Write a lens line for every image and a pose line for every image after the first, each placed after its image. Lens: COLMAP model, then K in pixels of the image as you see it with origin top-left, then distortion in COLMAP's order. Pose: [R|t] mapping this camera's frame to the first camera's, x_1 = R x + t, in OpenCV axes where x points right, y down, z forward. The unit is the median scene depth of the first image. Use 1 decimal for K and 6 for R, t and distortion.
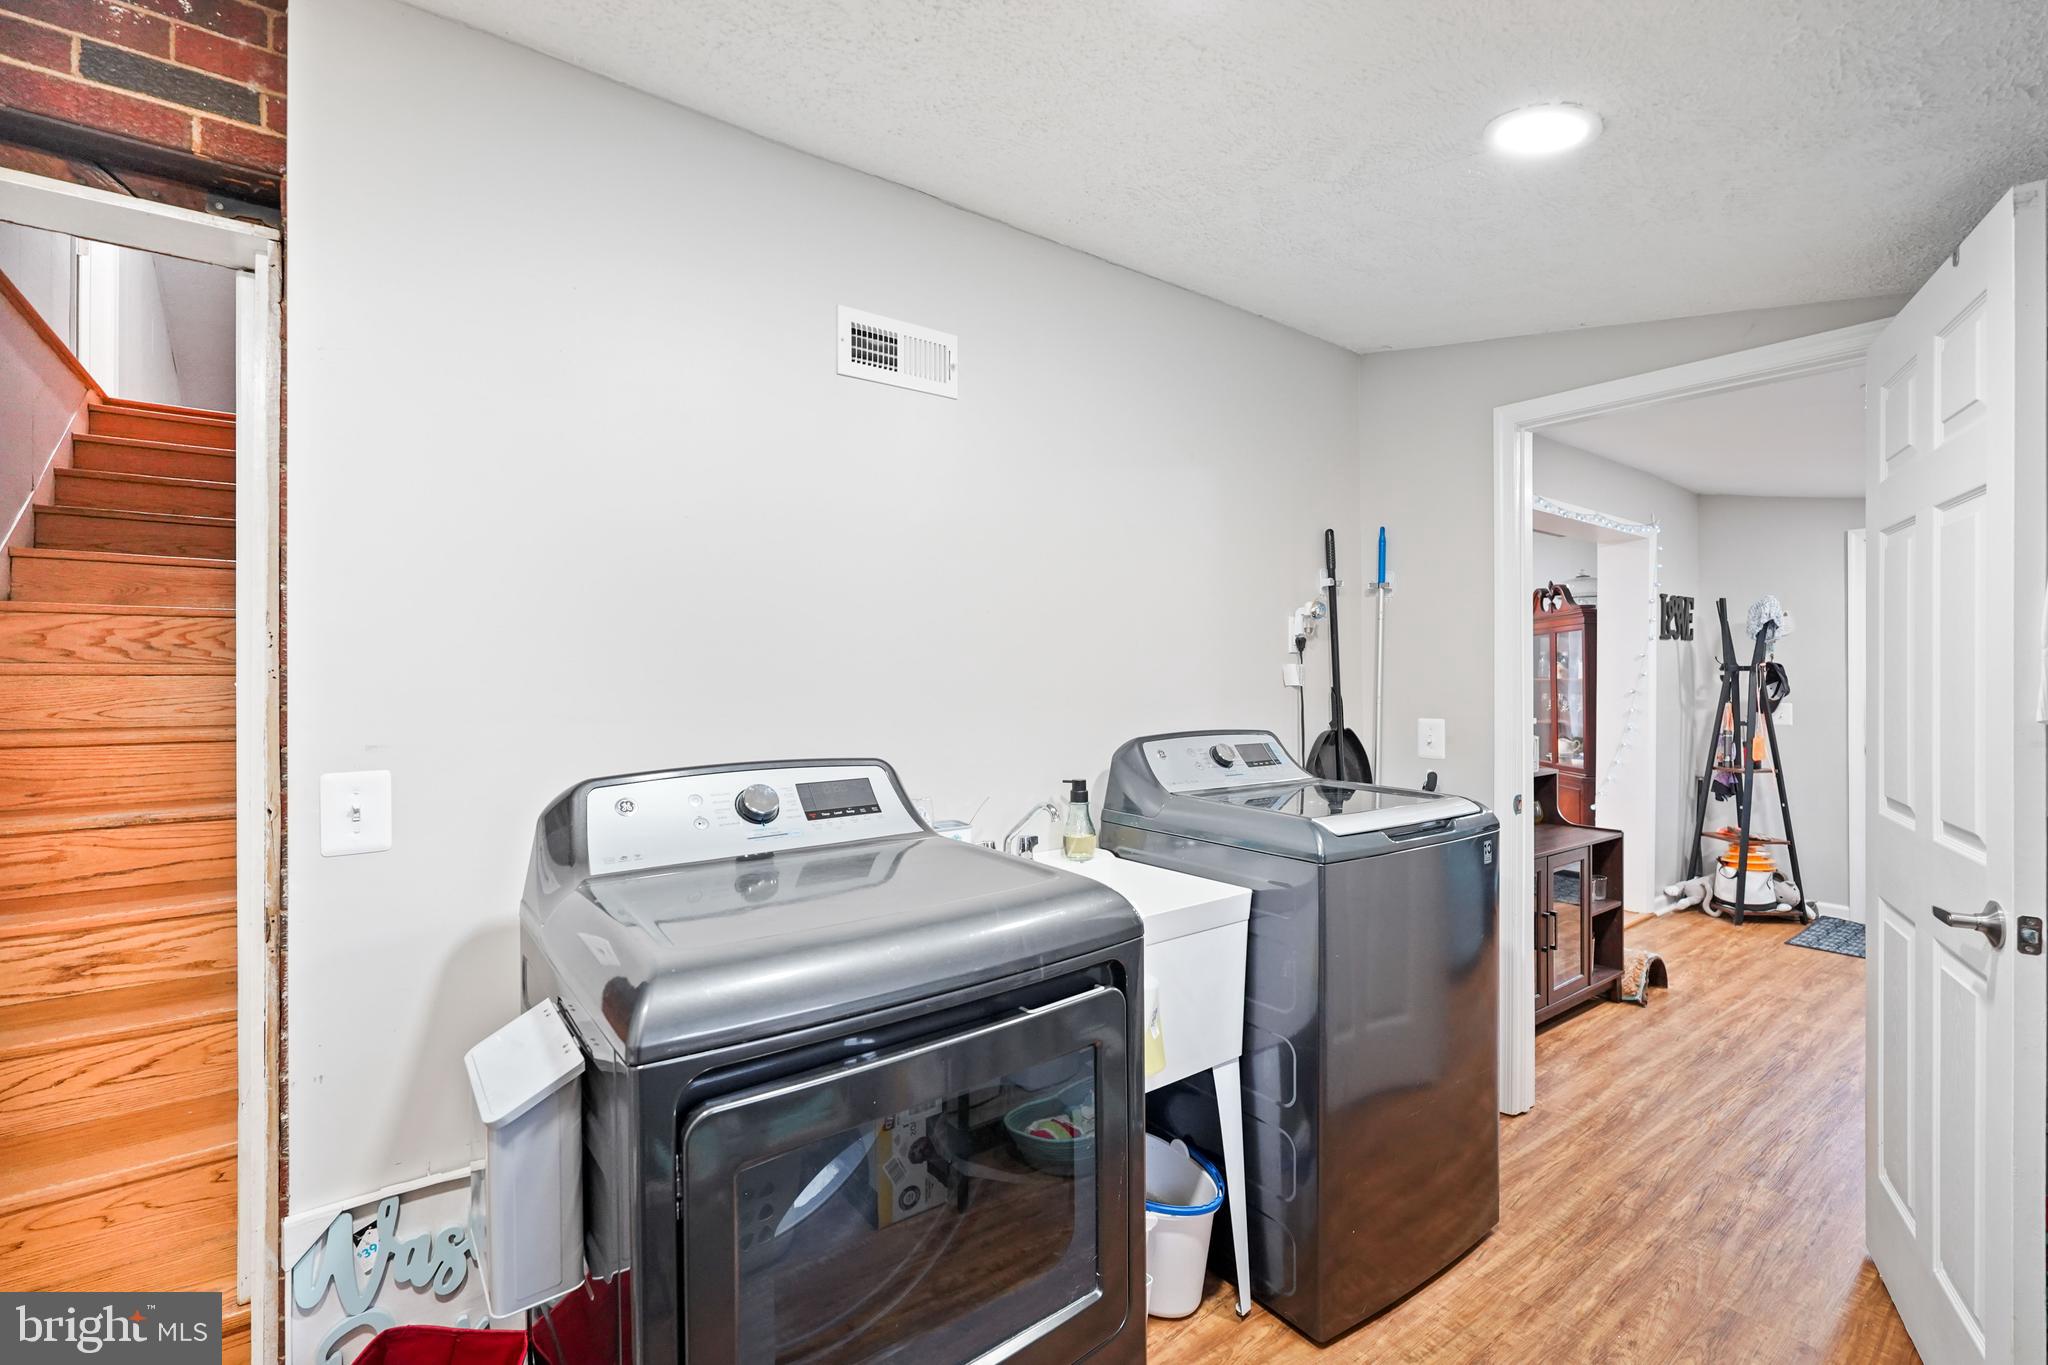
lens RADIAL K [[910.6, 0, 1017.7], [0, 910.6, 676.7], [0, 0, 1]] dist [-0.005595, 0.002166]
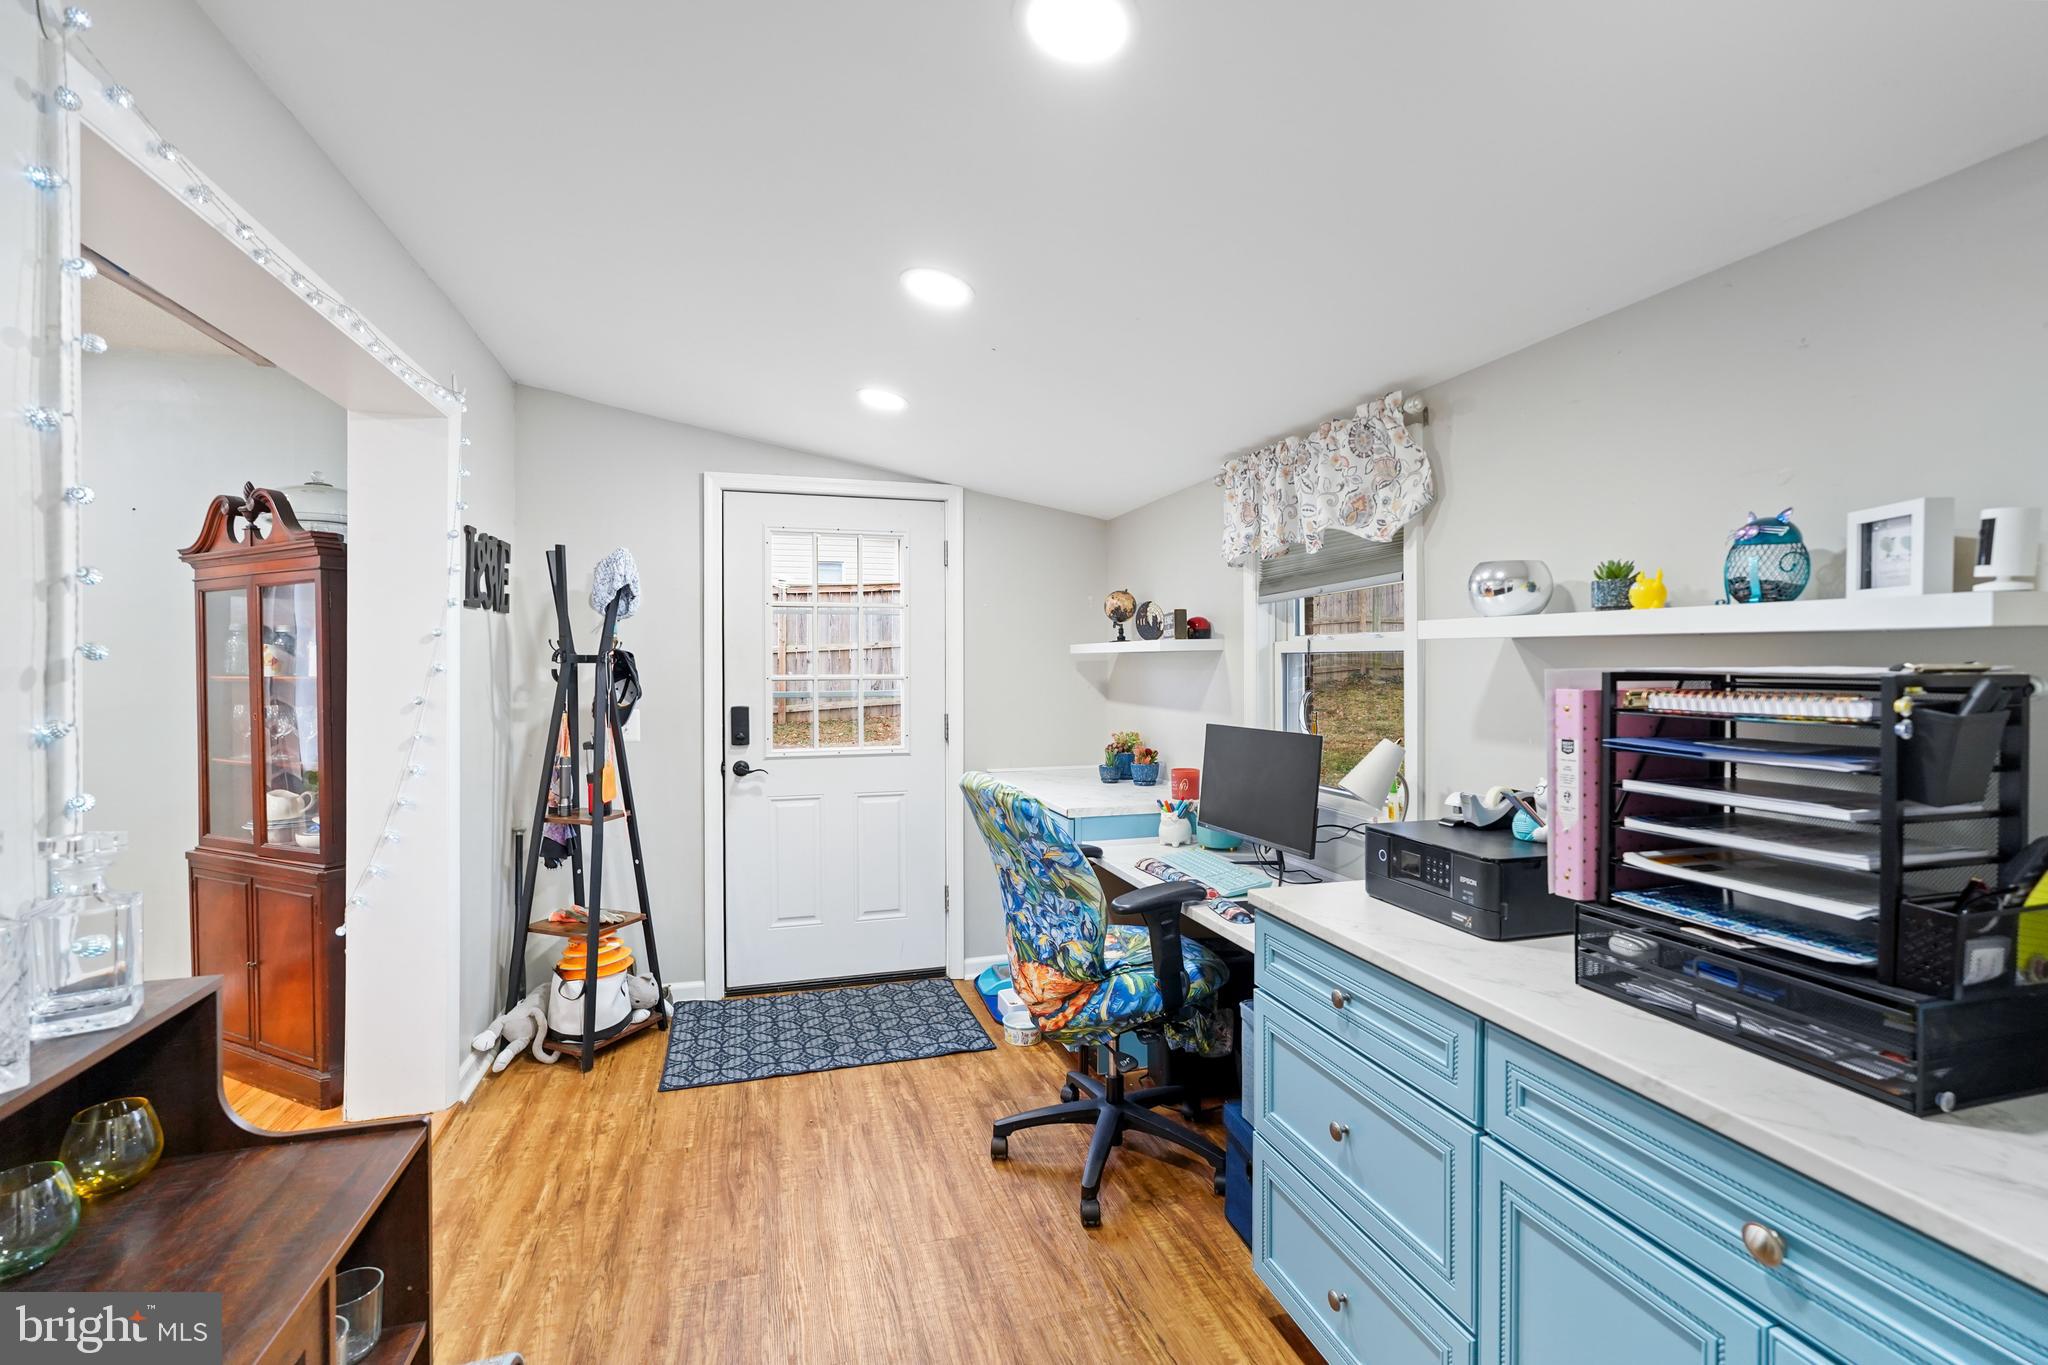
lens RADIAL K [[910.6, 0, 1016.2], [0, 910.6, 667.1], [0, 0, 1]] dist [-0.005595, 0.002166]
pose [[0.356729, -0.007382, 0.934179, 0.303859], [-0.001472, 0.999963, 0.008464, -0.009265], [-0.934207, -0.004394, 0.356705, 0.481380]]
